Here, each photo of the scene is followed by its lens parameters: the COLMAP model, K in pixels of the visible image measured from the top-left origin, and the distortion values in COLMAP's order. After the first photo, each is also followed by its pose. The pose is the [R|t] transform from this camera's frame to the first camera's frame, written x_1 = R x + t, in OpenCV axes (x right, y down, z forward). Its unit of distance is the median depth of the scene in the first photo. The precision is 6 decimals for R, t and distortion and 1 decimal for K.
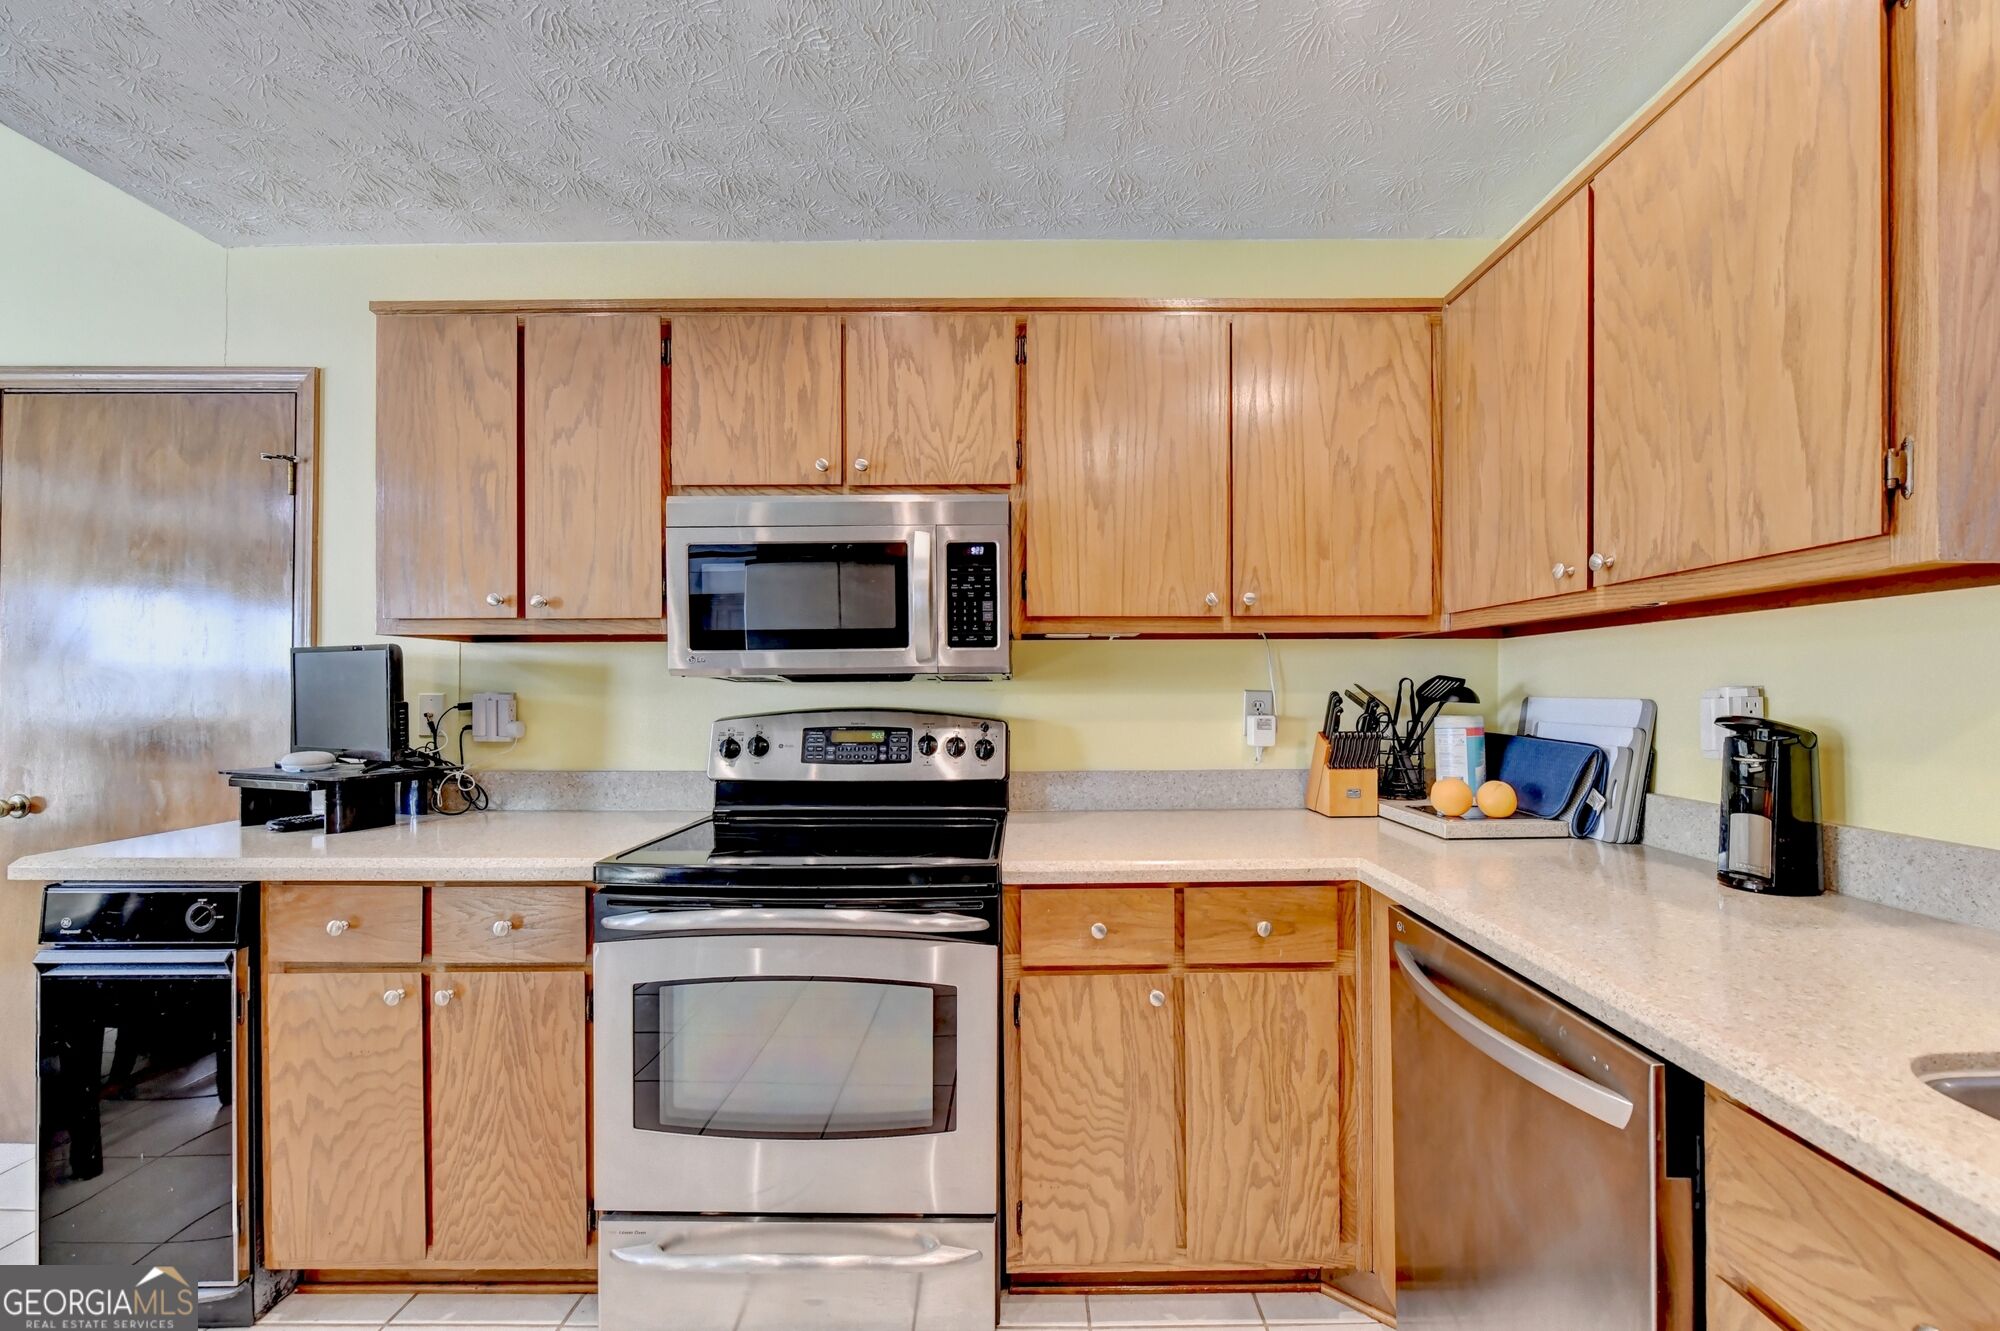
lens RADIAL K [[796.6, 0, 984.9], [0, 796.6, 693.9], [0, 0, 1]] dist [-0.007948, 0.000003]
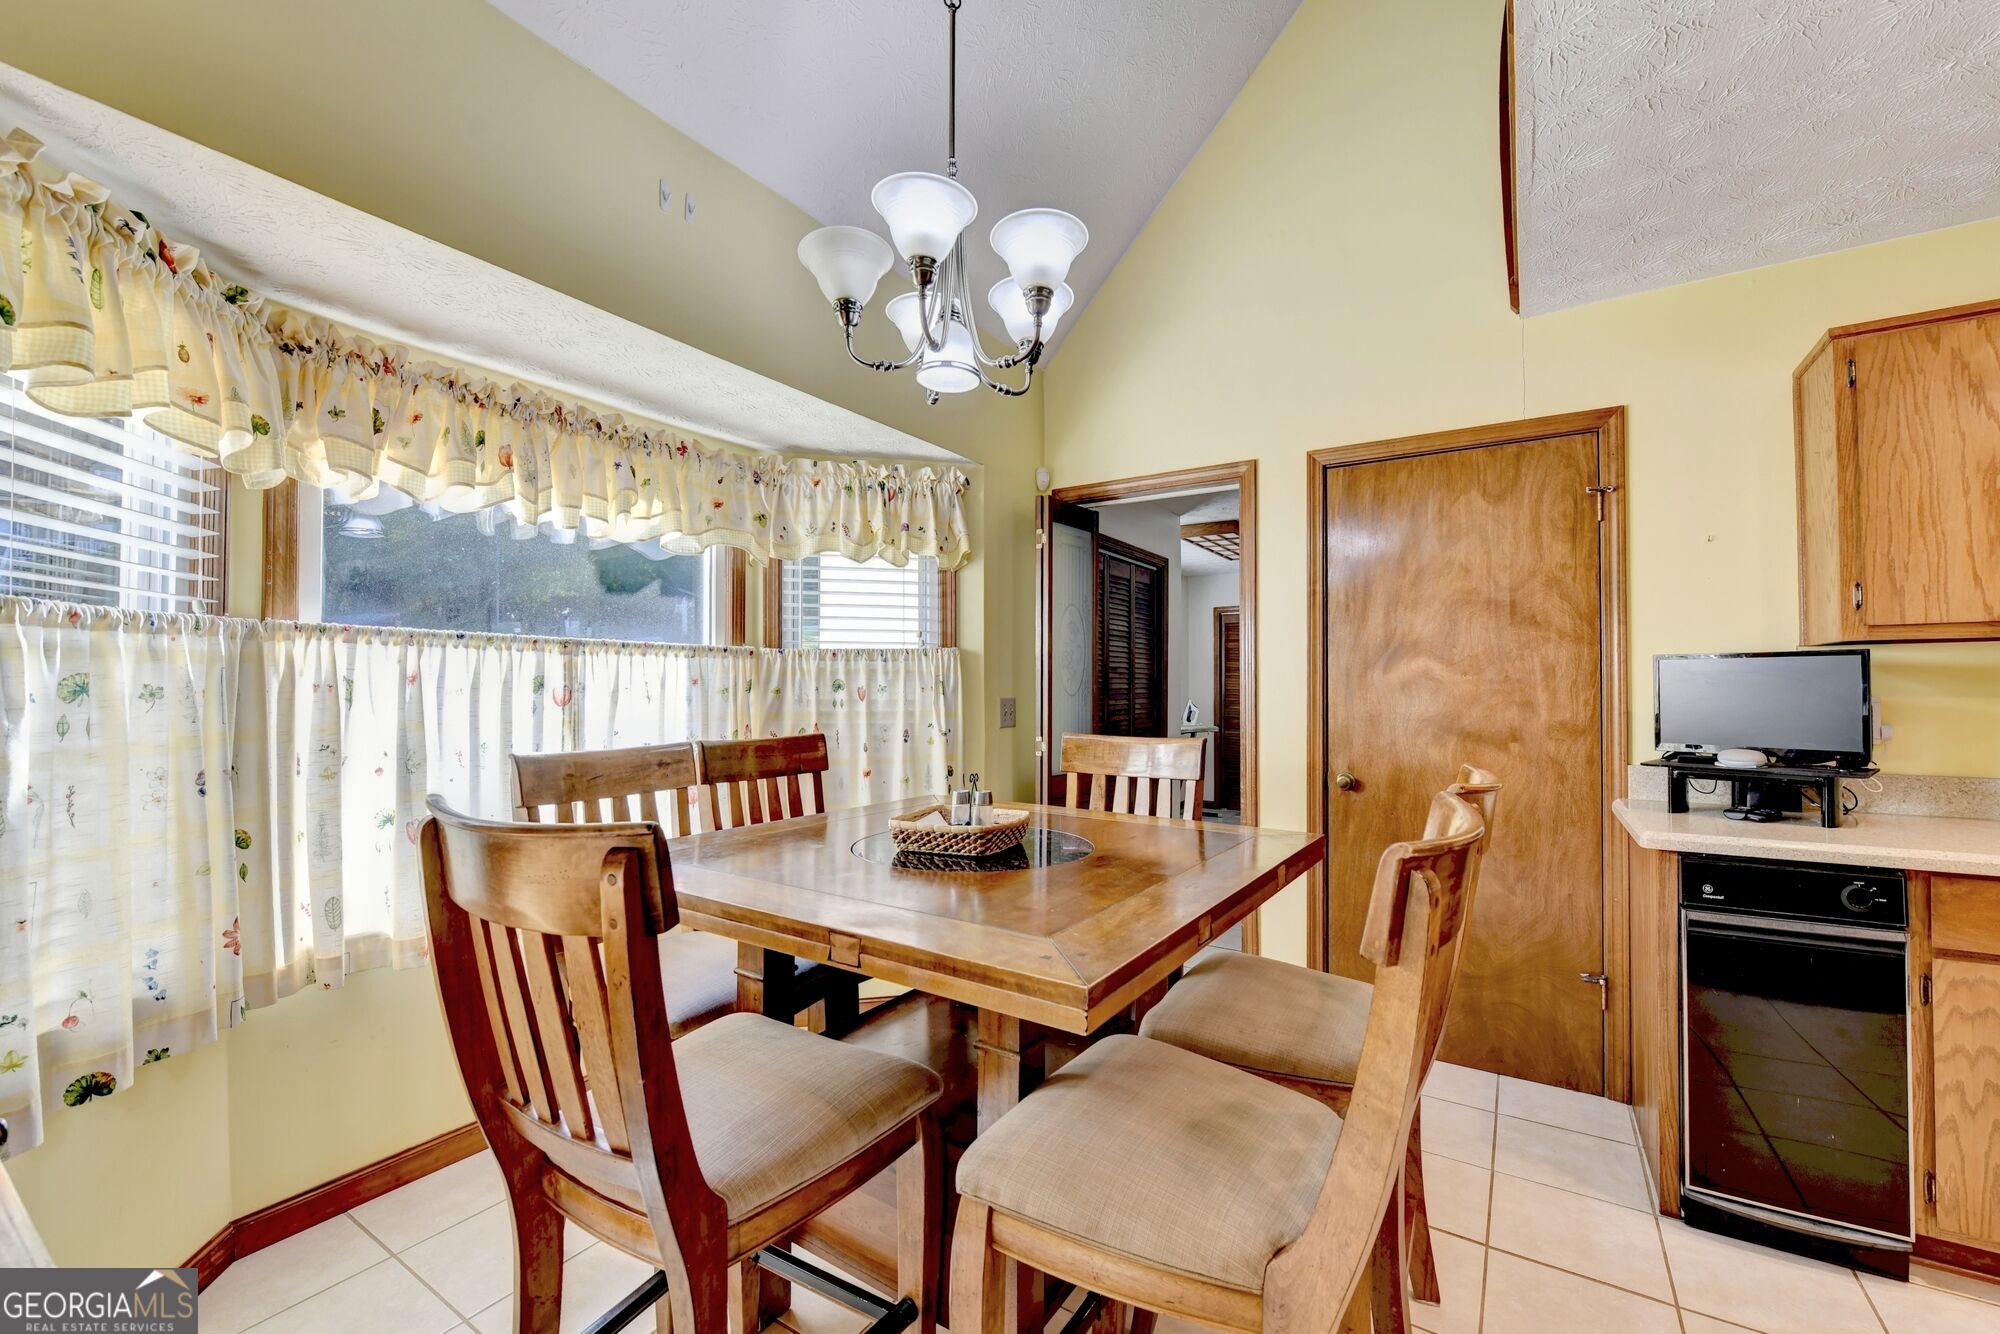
lens RADIAL K [[795.3, 0, 1040.8], [0, 795.3, 677.6], [0, 0, 1]] dist [-0.008797, -0.000284]
pose [[0.856212, -0.010116, -0.516526, -1.371484], [0.002347, 0.999874, -0.015693, -0.014608], [0.516620, 0.012224, 0.856127, -0.540191]]
